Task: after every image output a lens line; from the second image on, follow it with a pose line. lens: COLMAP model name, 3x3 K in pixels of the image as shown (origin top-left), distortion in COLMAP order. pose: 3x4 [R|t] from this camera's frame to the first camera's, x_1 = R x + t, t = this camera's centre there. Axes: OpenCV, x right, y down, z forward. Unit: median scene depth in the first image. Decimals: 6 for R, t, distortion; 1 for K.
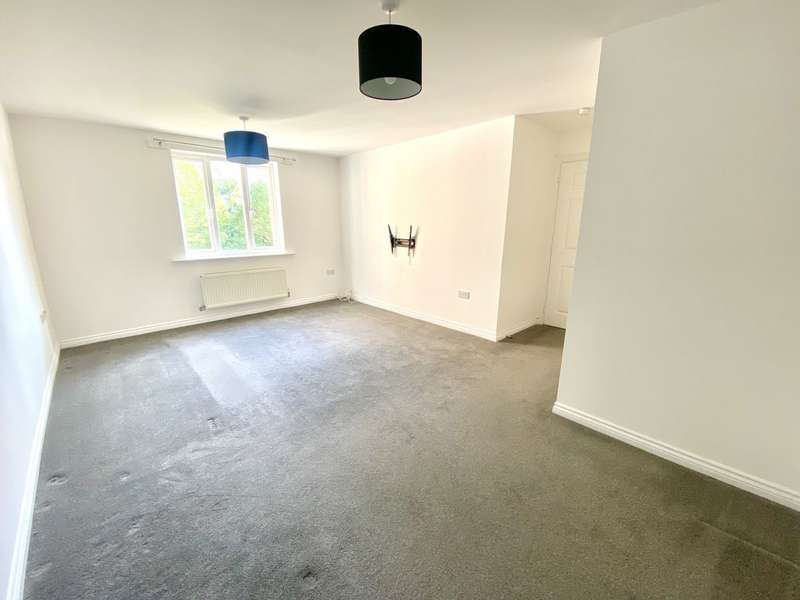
lens RADIAL K [[323.3, 0, 399.1], [0, 323.3, 301.4], [0, 0, 1]] dist [0.020652, -0.019933]
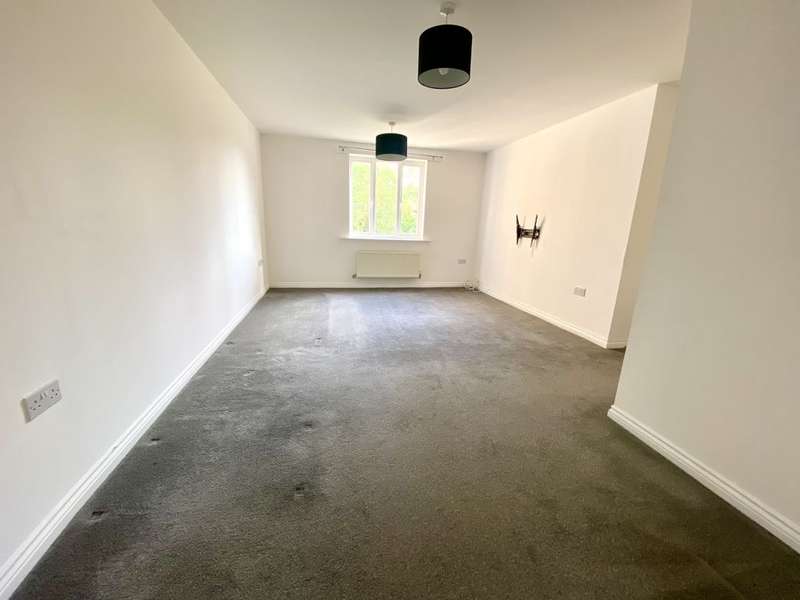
lens RADIAL K [[329.3, 0, 394.1], [0, 329.3, 298.7], [0, 0, 1]] dist [0.020652, -0.022540]
pose [[0.843584, 0.150342, -0.515523, 0.261474], [-0.166262, 0.985960, 0.015469, 0.075384], [0.510610, 0.072663, 0.856736, -0.039135]]
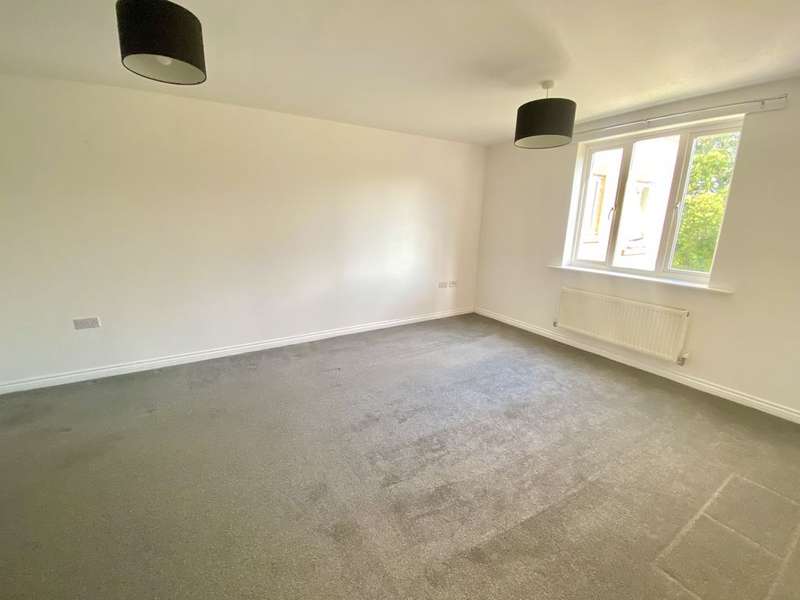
lens RADIAL K [[315.4, 0, 400.0], [0, 315.4, 300.0], [0, 0, 1]] dist [0.000866, -0.000017]
pose [[-0.224325, 0.226226, -0.947893, 0.339421], [-0.249082, 0.927063, 0.280201, -0.206237], [0.942145, 0.298959, -0.151615, 0.845226]]
